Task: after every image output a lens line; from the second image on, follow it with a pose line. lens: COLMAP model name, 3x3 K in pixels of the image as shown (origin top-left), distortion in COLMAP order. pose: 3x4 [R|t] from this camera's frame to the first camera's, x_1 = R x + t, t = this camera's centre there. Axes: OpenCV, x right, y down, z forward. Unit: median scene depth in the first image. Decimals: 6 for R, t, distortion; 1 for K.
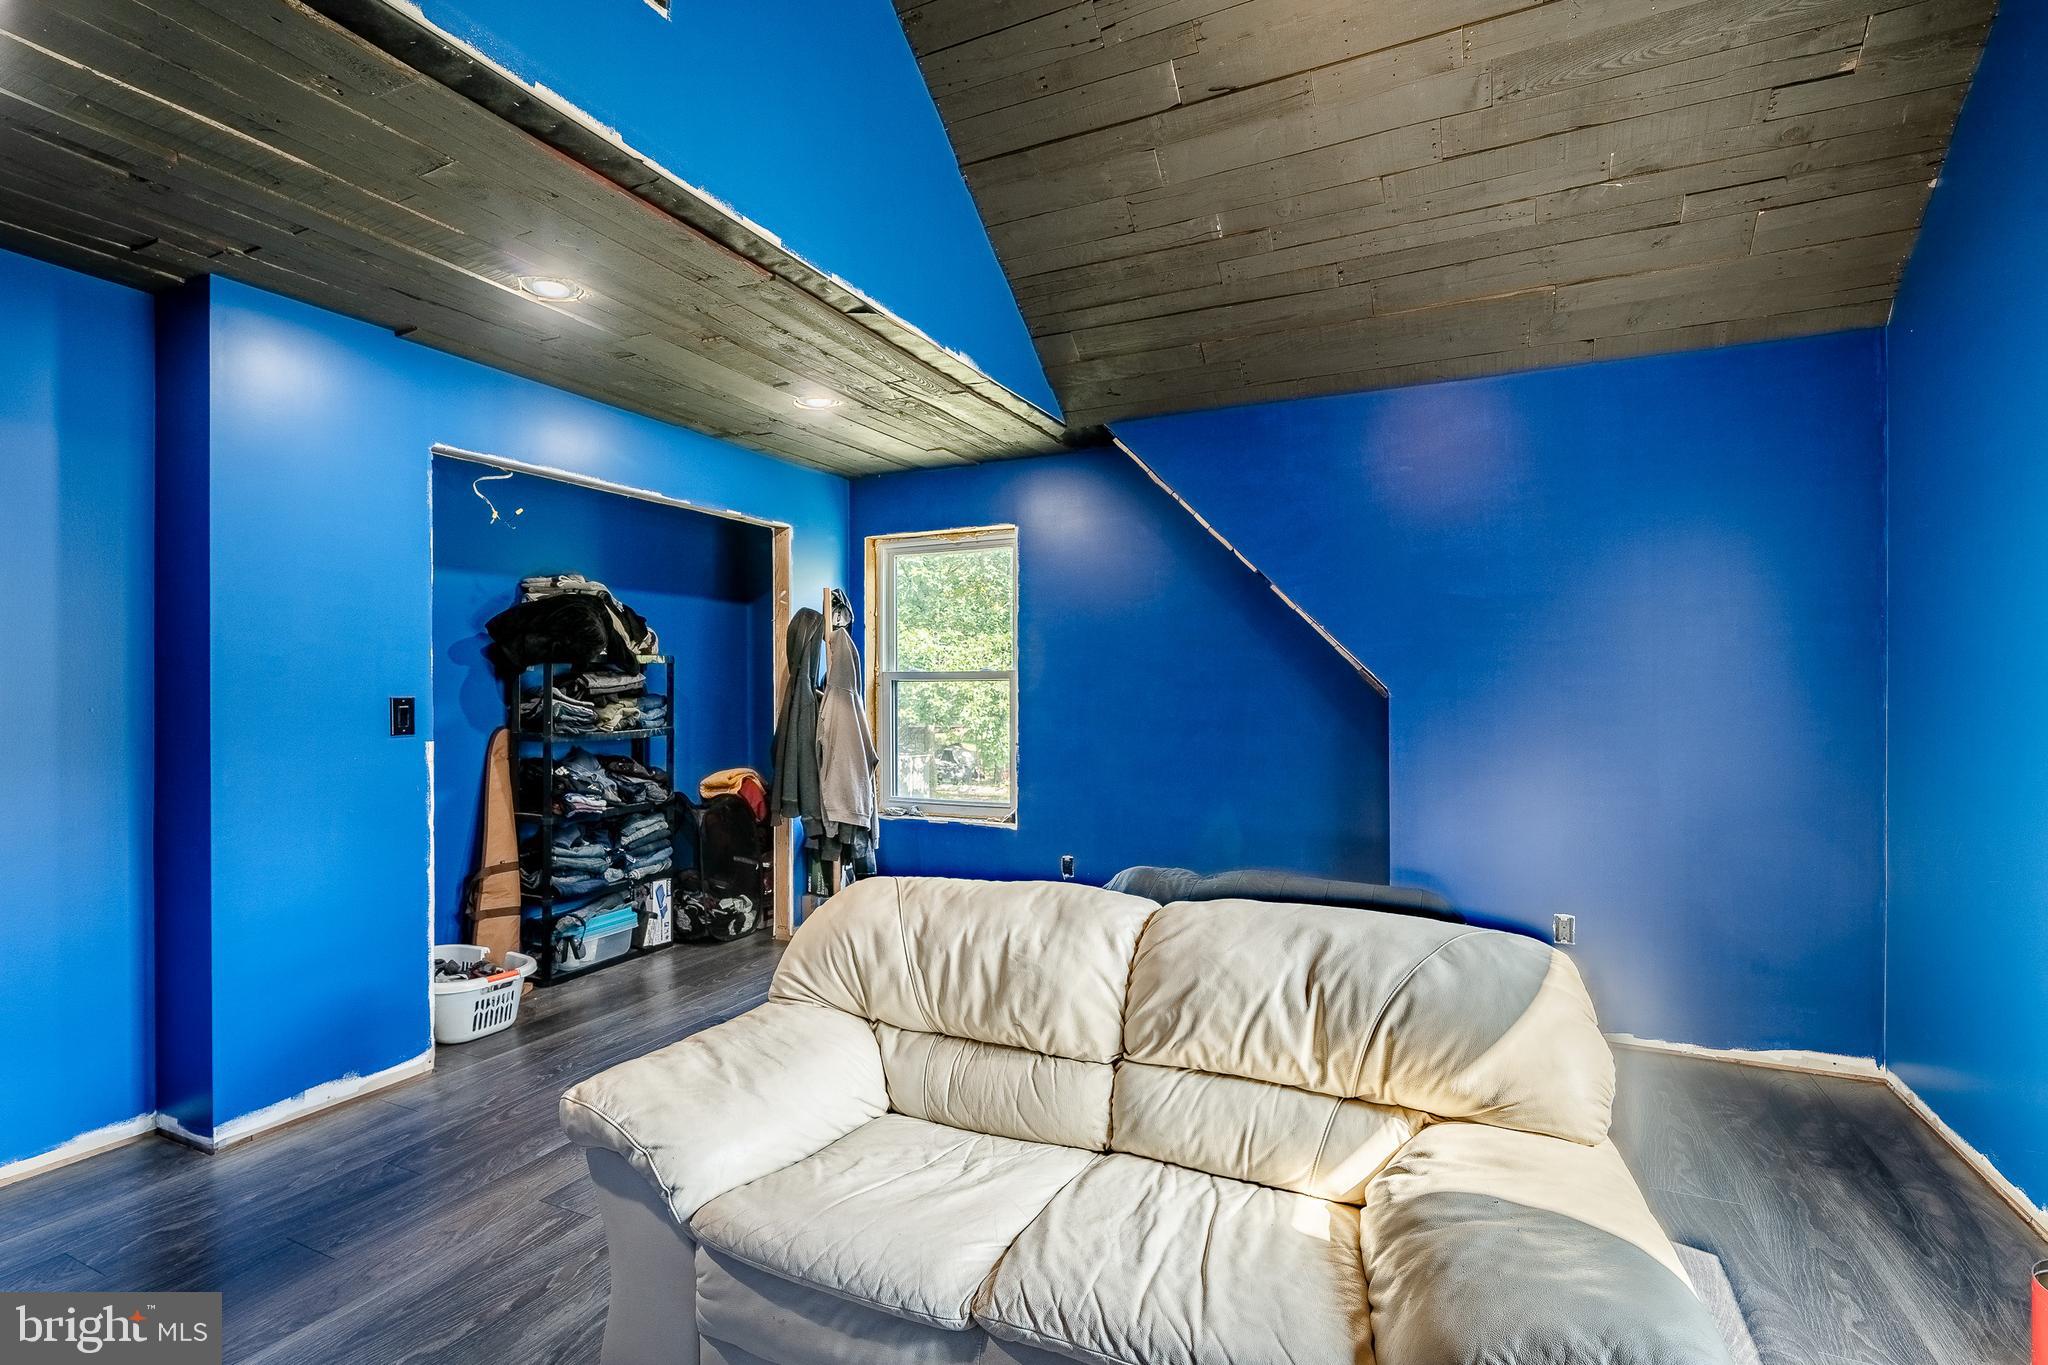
lens RADIAL K [[964.9, 0, 1020.2], [0, 964.9, 695.1], [0, 0, 1]] dist [-0.002710, -0.000193]
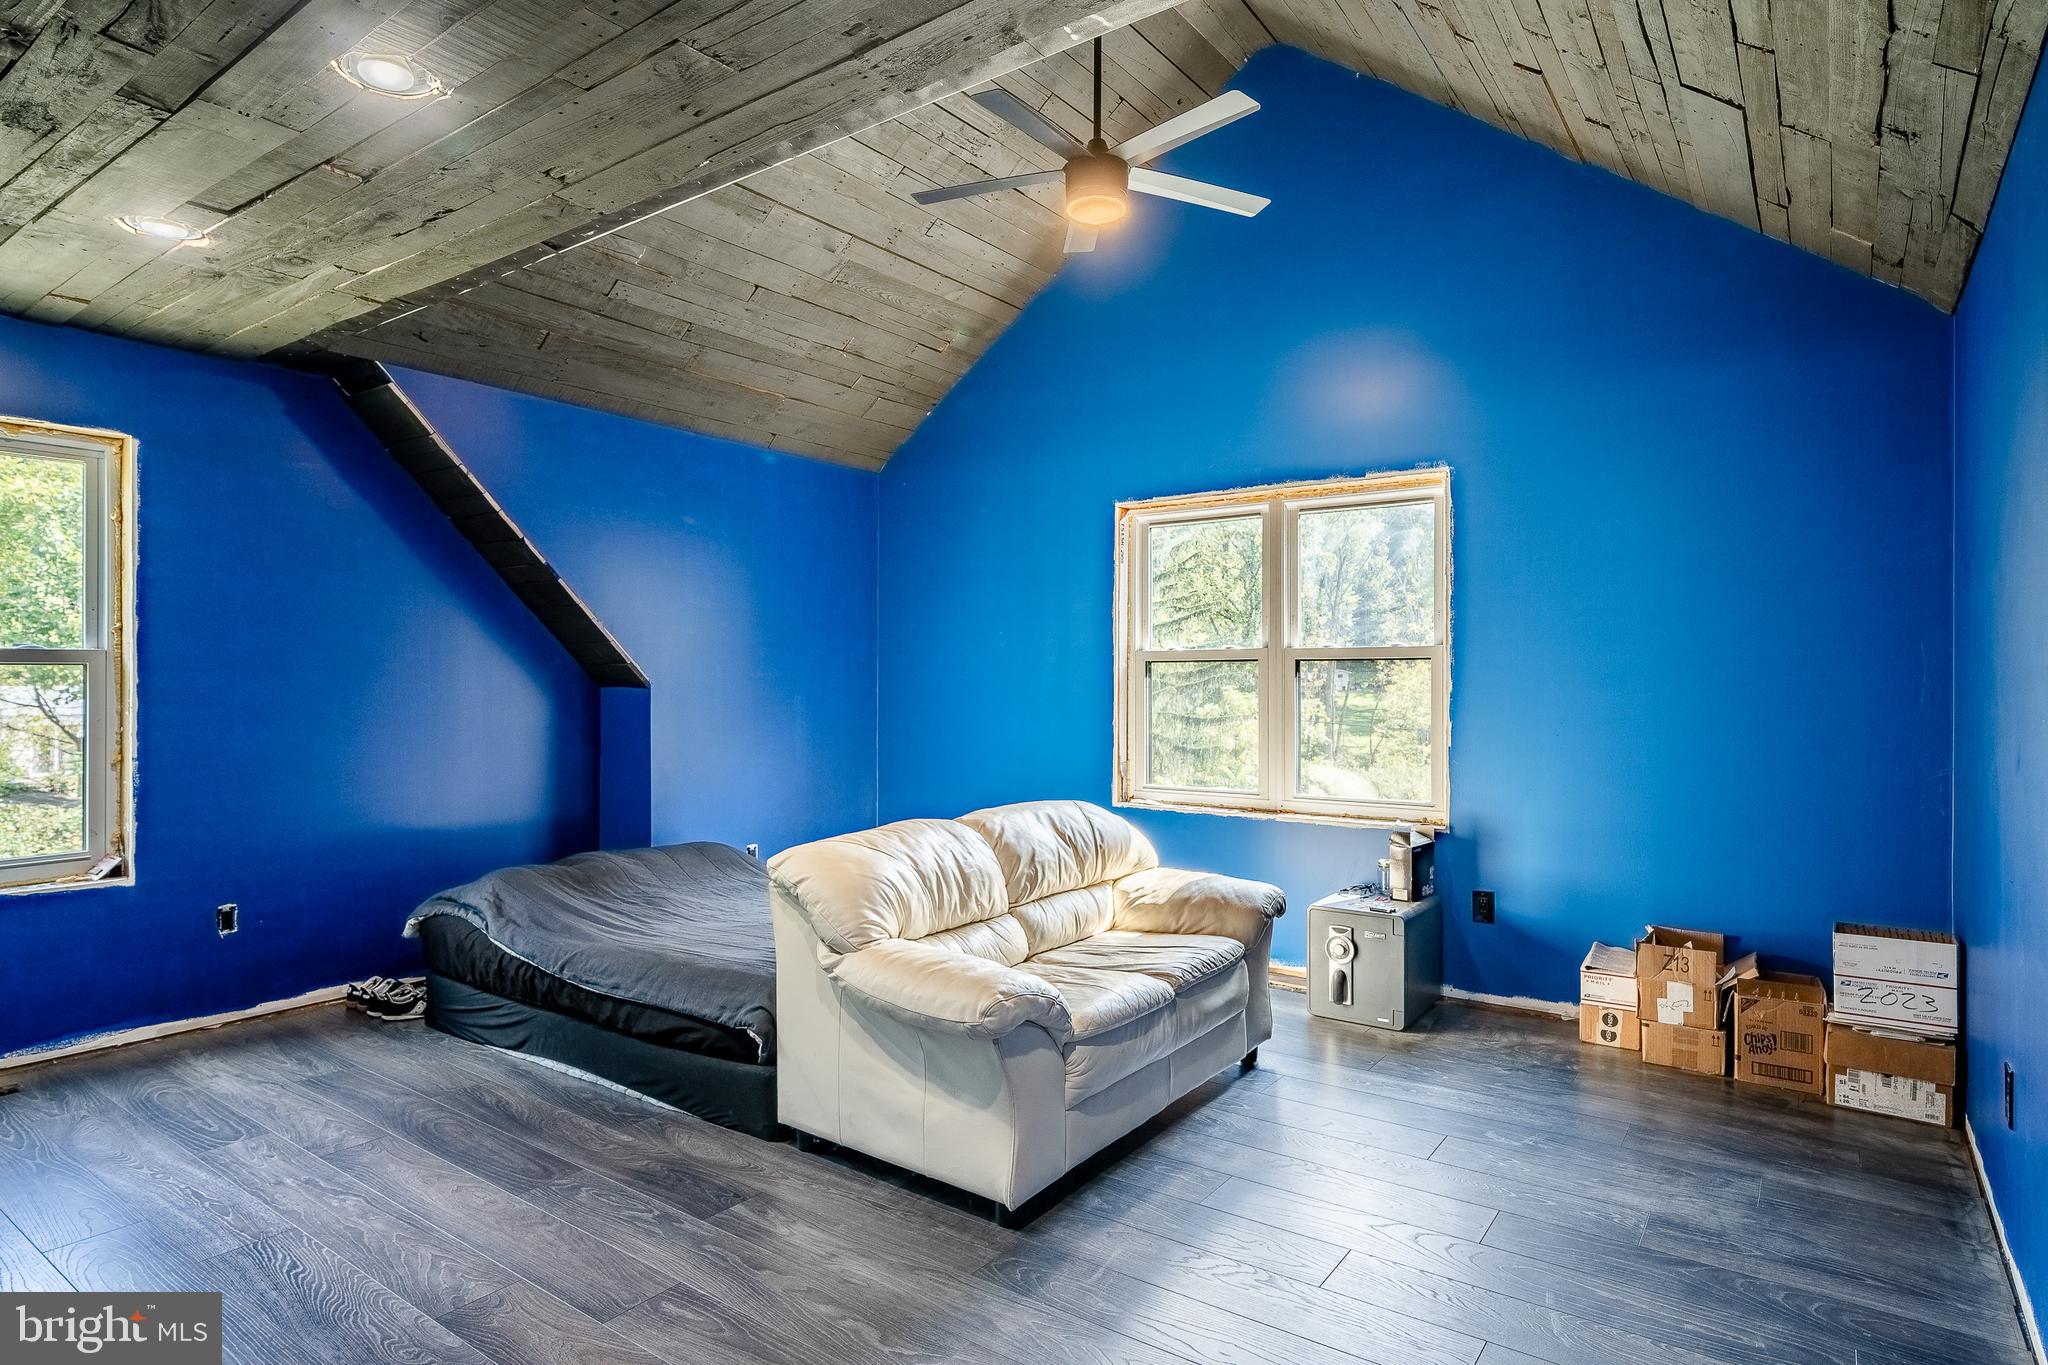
lens RADIAL K [[1119.6, 0, 1017.1], [0, 1119.6, 674.9], [0, 0, 1]] dist [-0.000205, -0.000197]
pose [[0.184154, 0.005818, 0.982880, -1.599705], [0.003102, 0.999974, -0.006500, -0.003051], [-0.982892, 0.004246, 0.184131, 0.584939]]
